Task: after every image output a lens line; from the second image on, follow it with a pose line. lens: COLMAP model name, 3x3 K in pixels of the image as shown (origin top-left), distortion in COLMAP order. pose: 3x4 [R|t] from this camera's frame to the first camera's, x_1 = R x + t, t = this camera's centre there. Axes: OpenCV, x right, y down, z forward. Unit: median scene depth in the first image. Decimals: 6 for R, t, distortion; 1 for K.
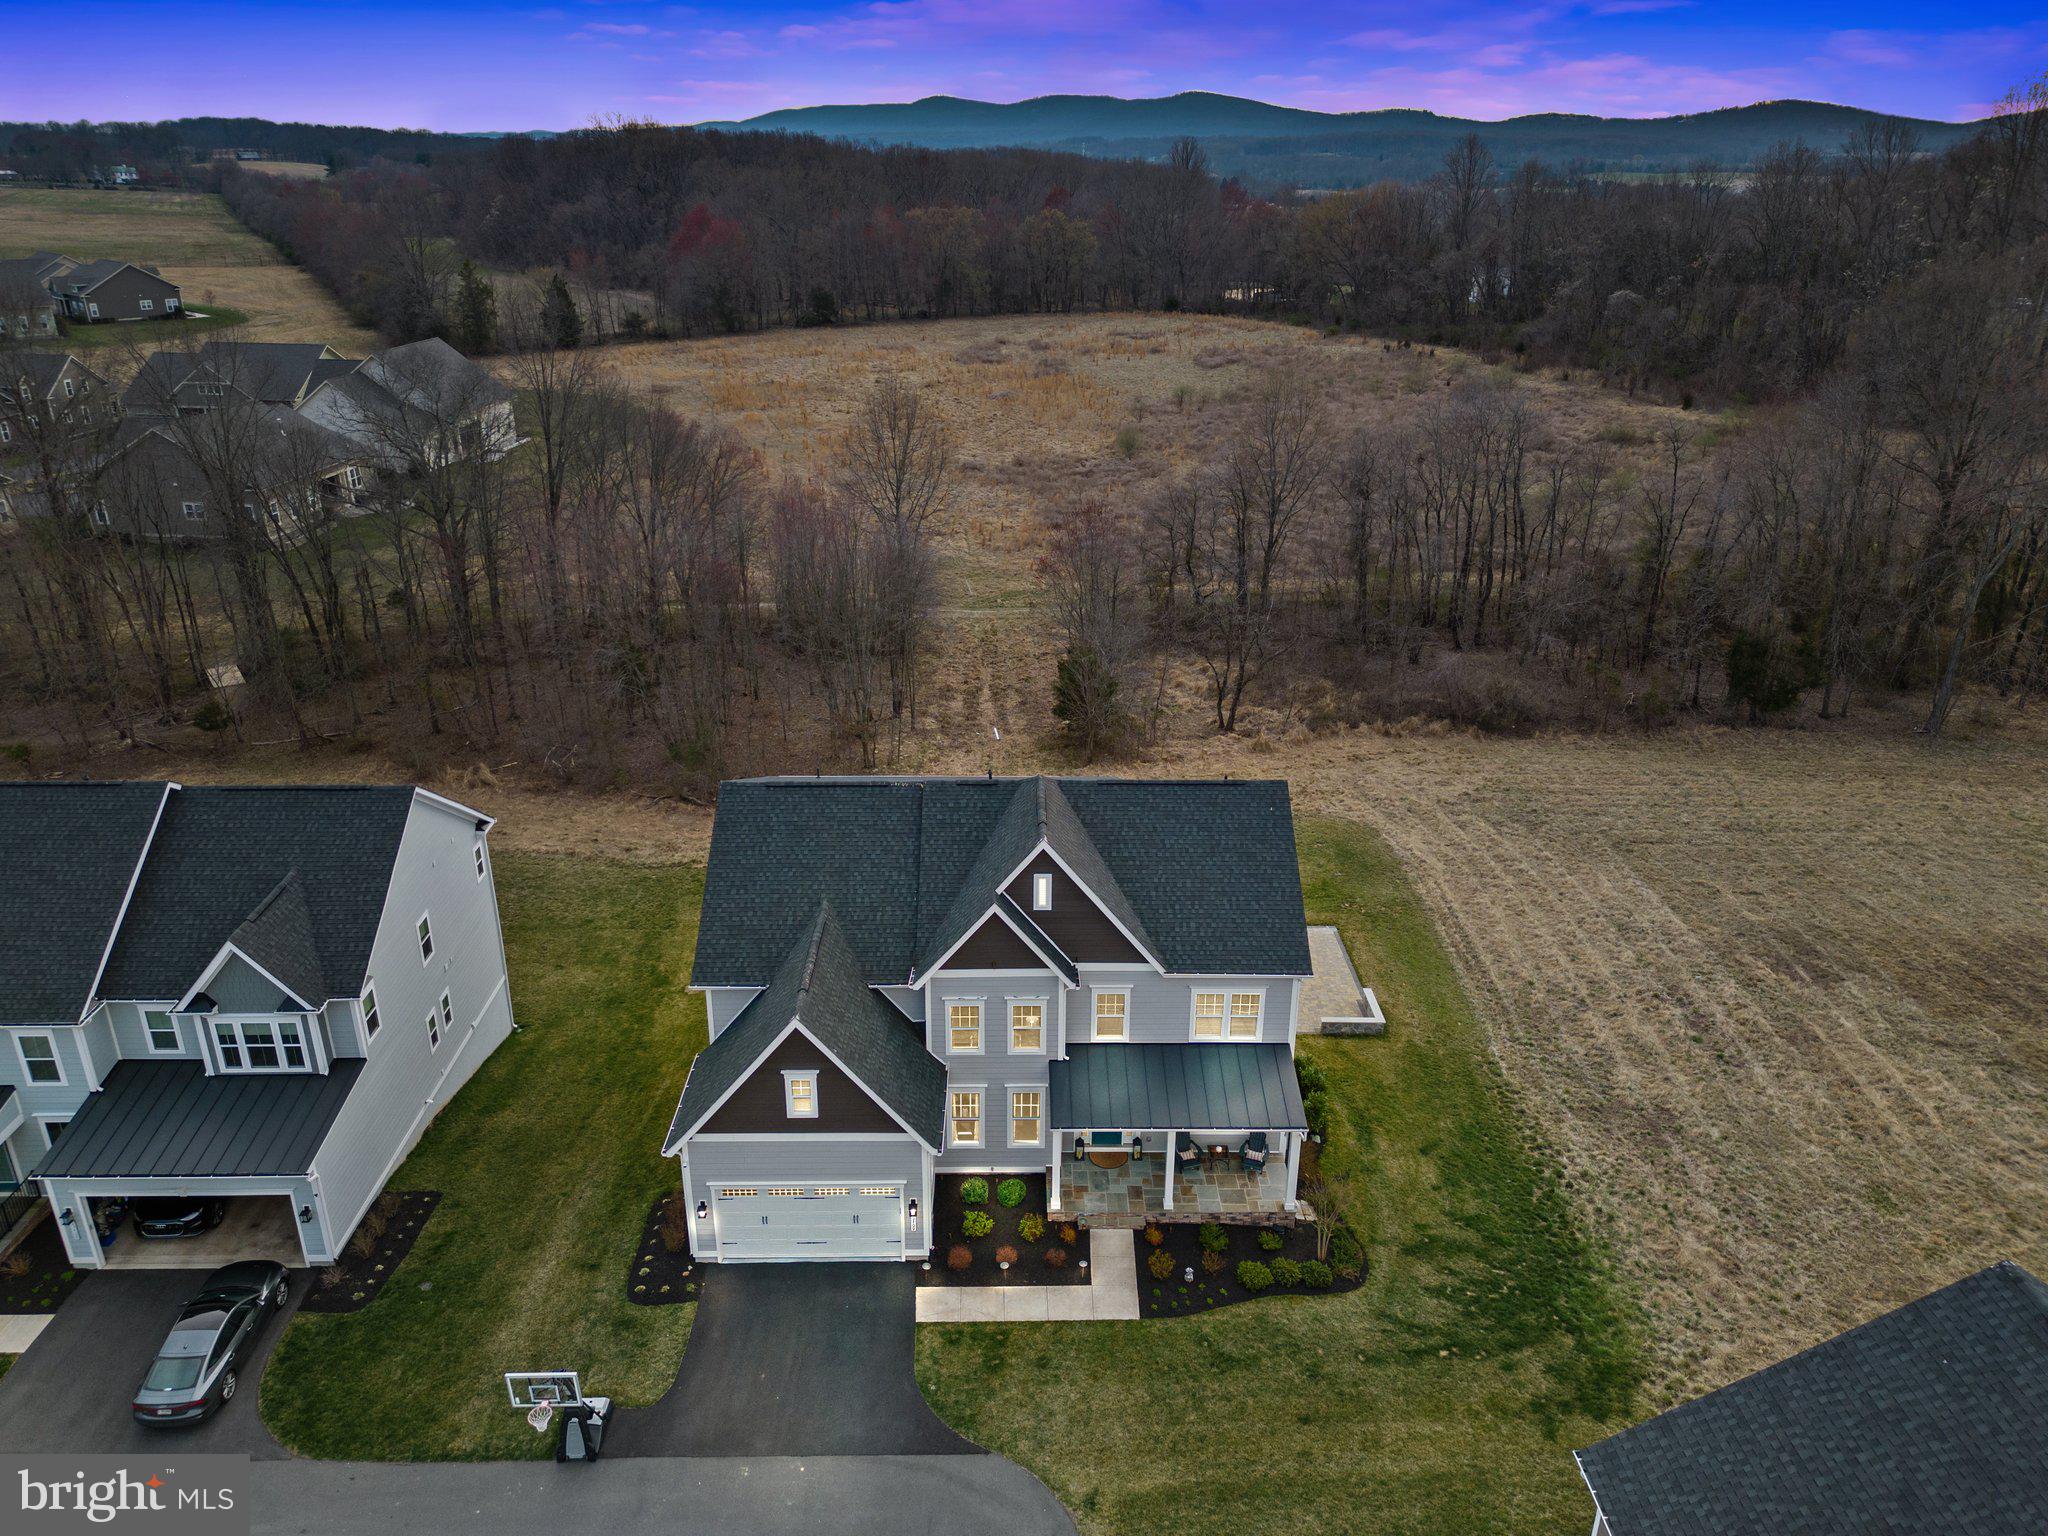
lens RADIAL K [[1431.2, 0, 1034.6], [0, 1431.2, 755.3], [0, 0, 1]] dist [0.079370, -0.067513]
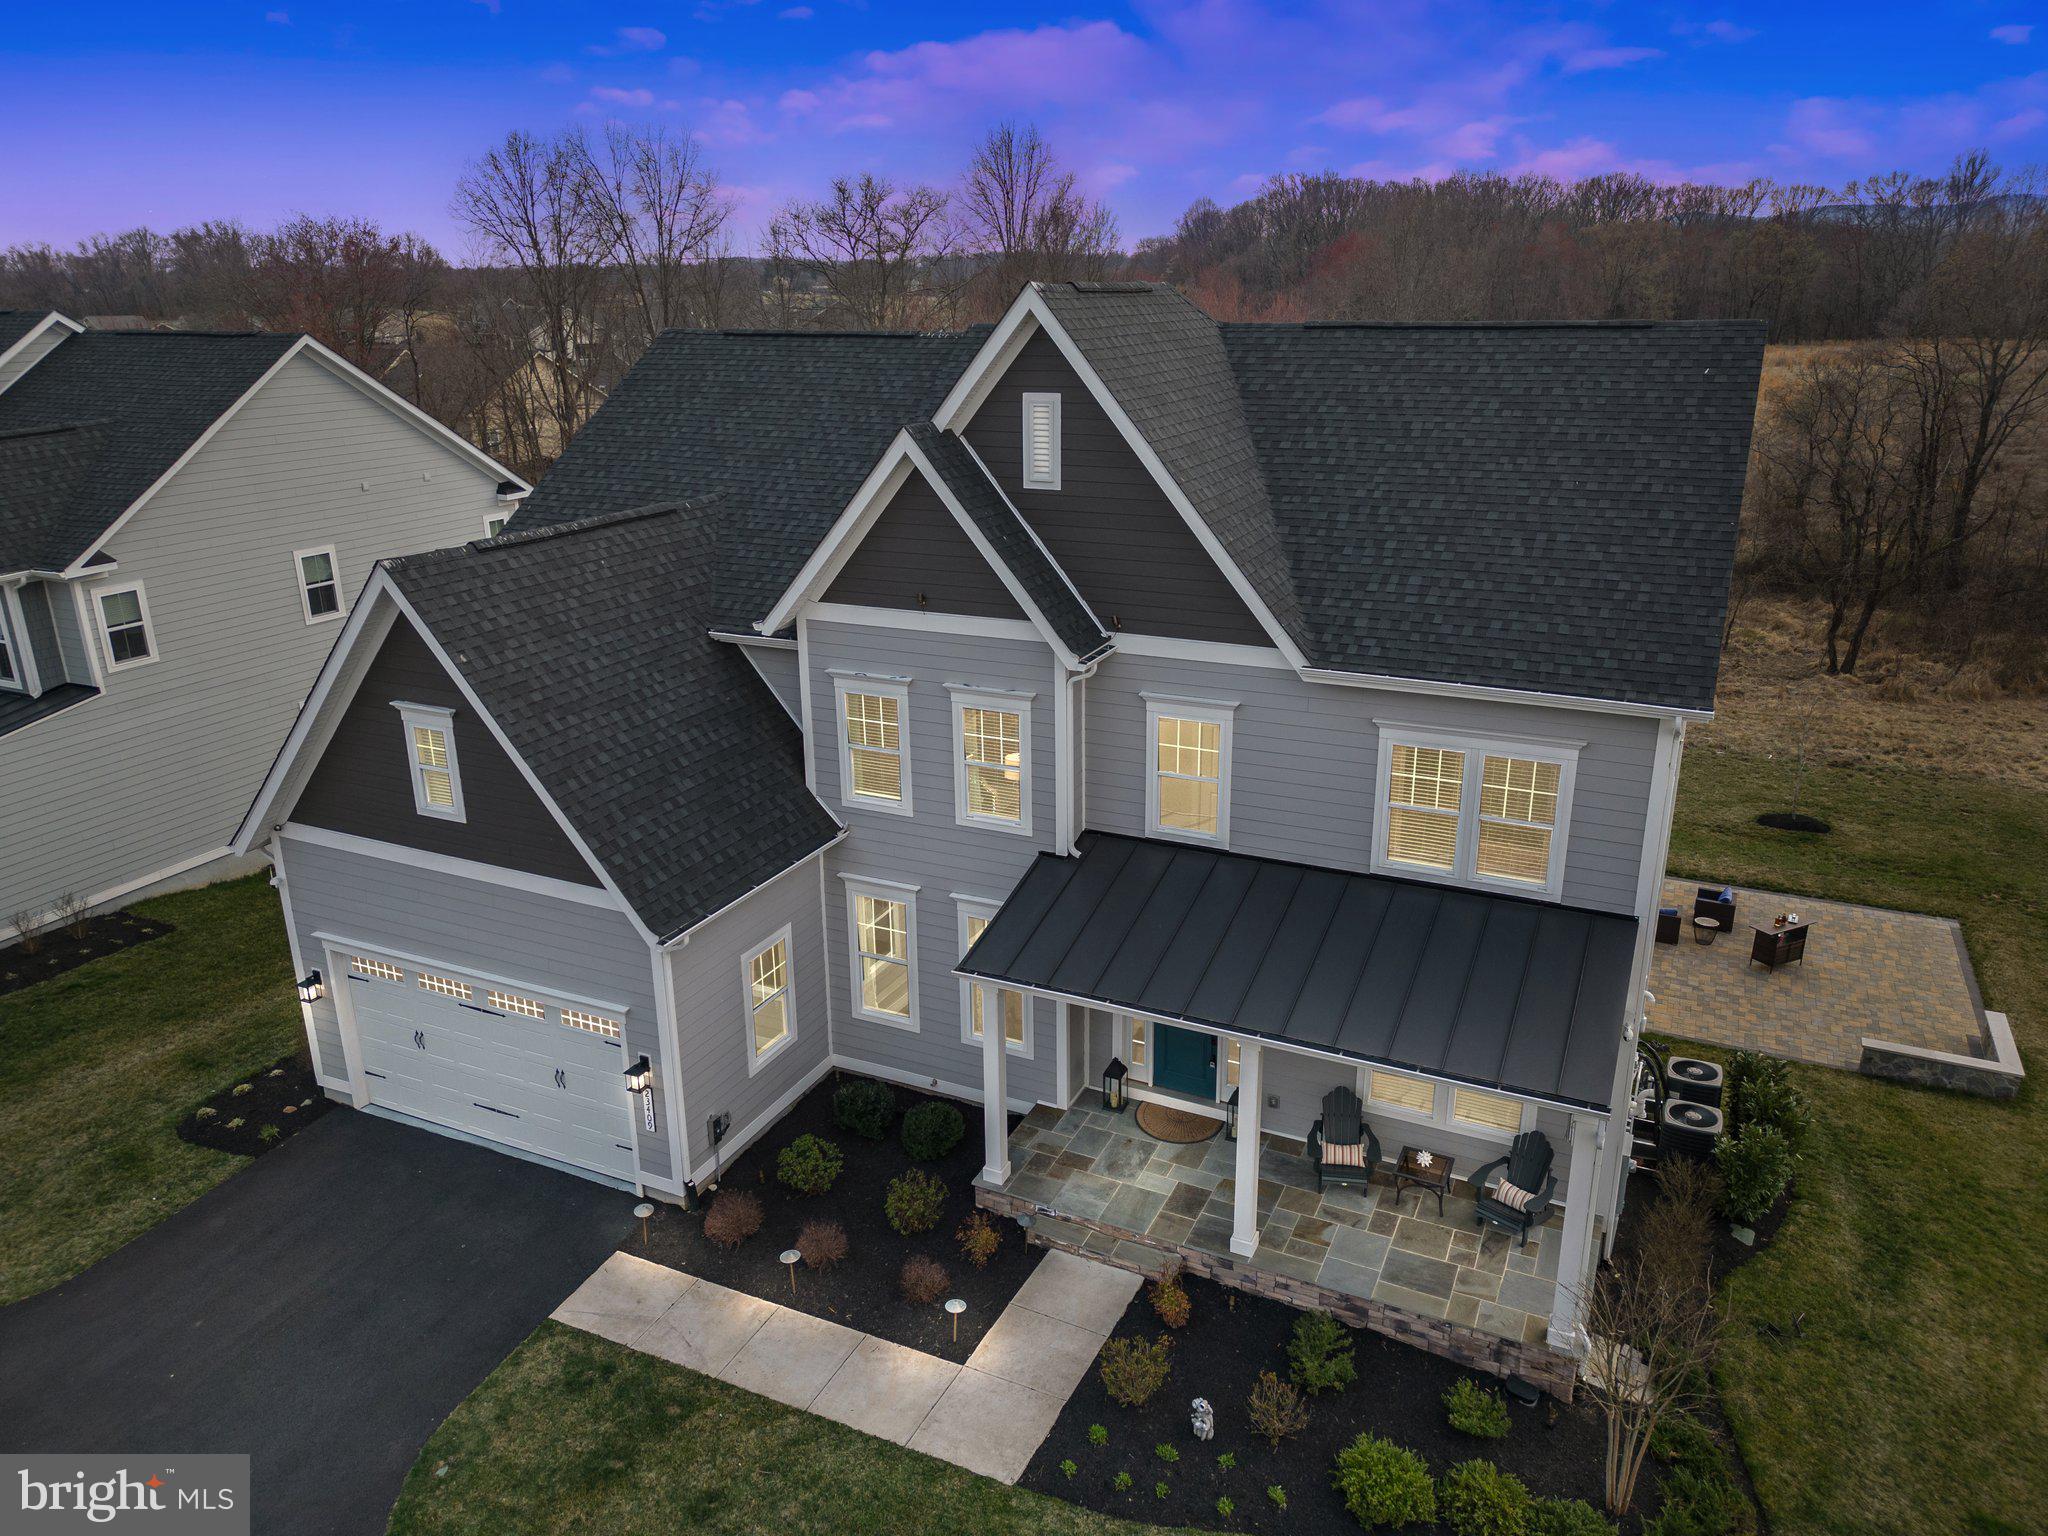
lens RADIAL K [[1431.2, 0, 1034.6], [0, 1431.2, 755.3], [0, 0, 1]] dist [0.079370, -0.067513]
pose [[0.896776, 0.123920, -0.424778, 0.196208], [-0.155579, 0.986992, -0.040519, 0.202616], [0.414231, 0.102424, 0.904390, 0.597170]]
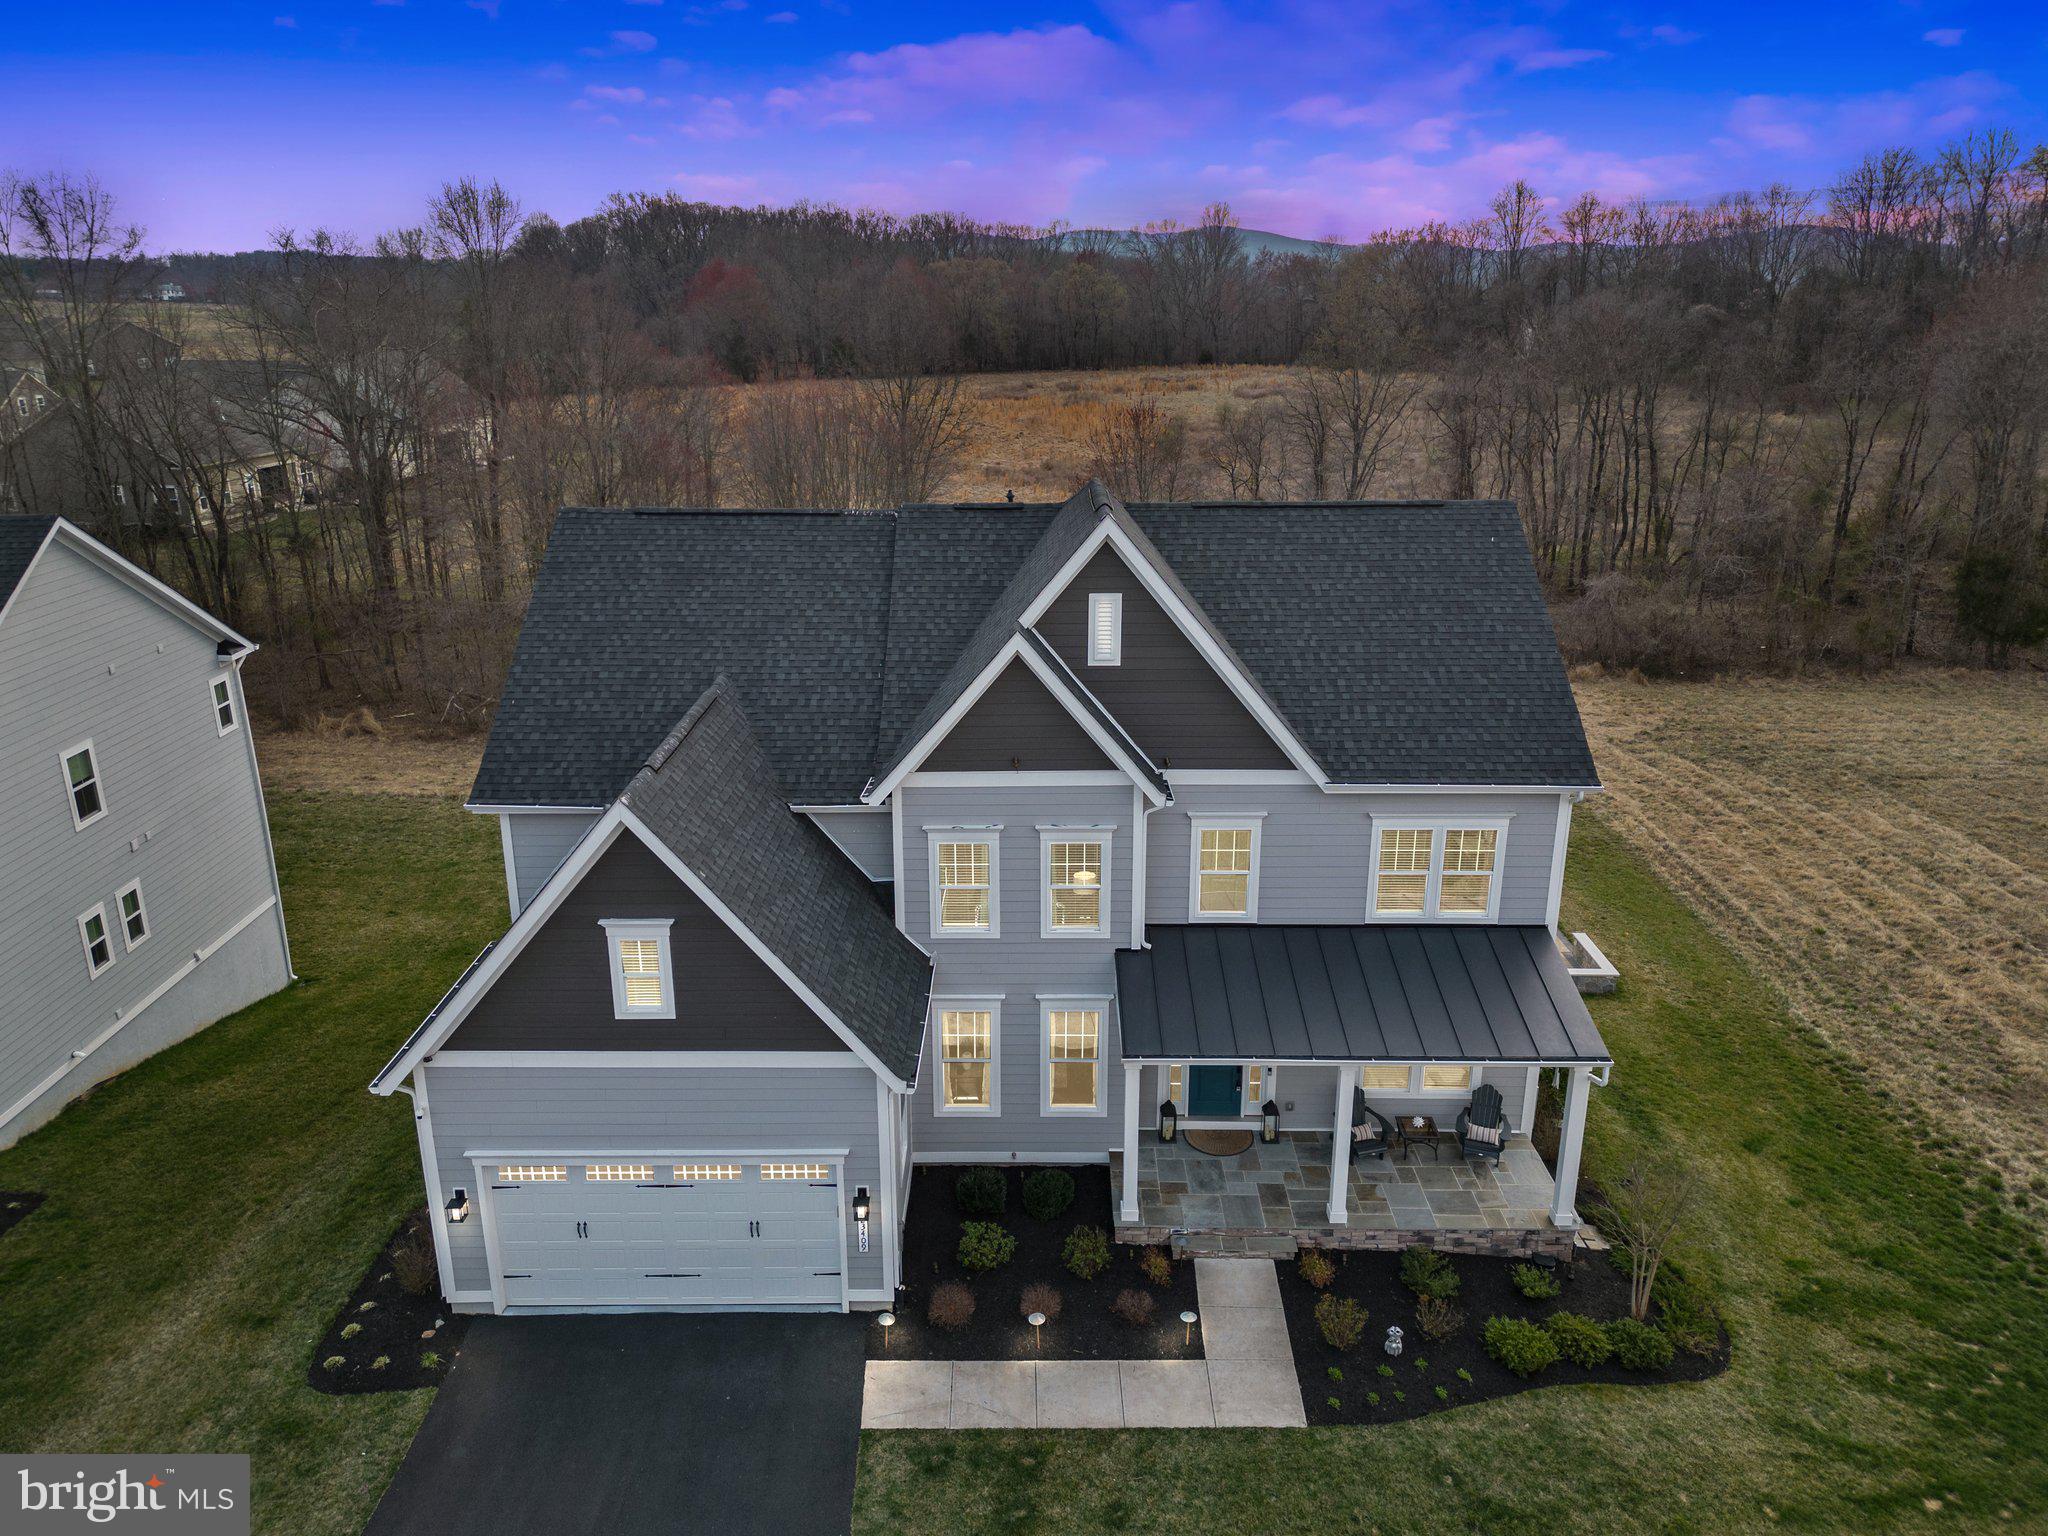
lens RADIAL K [[1431.2, 0, 1034.6], [0, 1431.2, 755.3], [0, 0, 1]] dist [0.079370, -0.067513]
pose [[0.999831, -0.001520, -0.018323, -0.011236], [0.000049, 0.996795, -0.080003, 0.183146], [0.018386, 0.079988, 0.996626, 0.442080]]
